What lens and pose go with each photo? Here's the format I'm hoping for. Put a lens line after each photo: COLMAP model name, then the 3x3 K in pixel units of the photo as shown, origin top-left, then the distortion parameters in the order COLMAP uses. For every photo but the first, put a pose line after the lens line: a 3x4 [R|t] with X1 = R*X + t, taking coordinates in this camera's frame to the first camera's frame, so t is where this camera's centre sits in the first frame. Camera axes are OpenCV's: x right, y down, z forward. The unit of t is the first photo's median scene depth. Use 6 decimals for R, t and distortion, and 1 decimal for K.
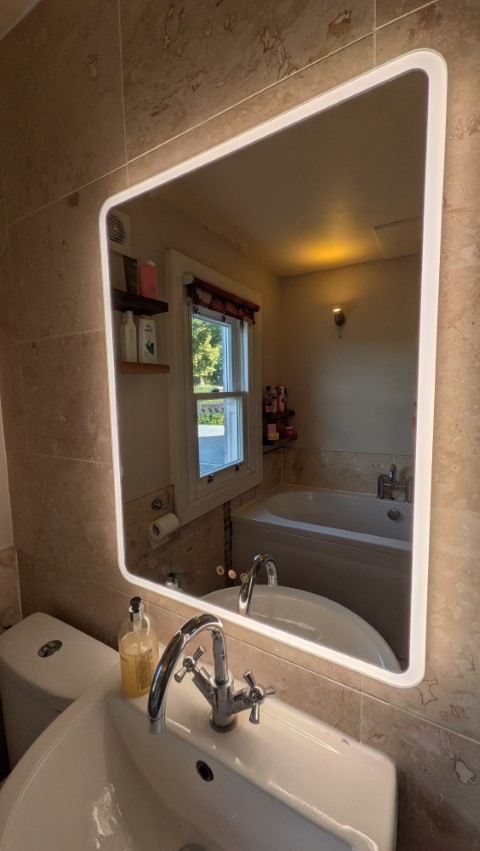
lens RADIAL K [[338.1, 0, 237.8], [0, 338.1, 426.9], [0, 0, 1]] dist [0.010382, -0.003545]
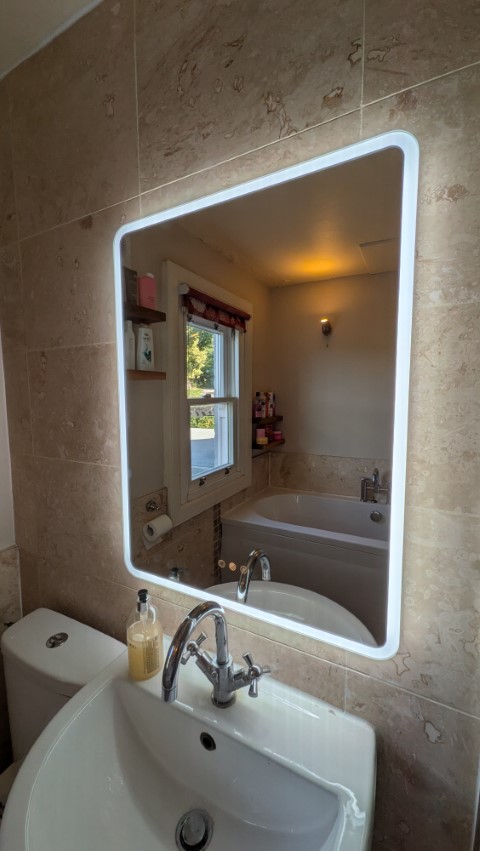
lens RADIAL K [[338.1, 0, 238.4], [0, 338.1, 425.8], [0, 0, 1]] dist [0.010382, -0.003545]
pose [[0.999010, 0.012372, 0.042741, -0.046762], [-0.011828, 0.999846, -0.012968, -0.014038], [-0.042894, 0.012450, 0.999002, -0.112632]]
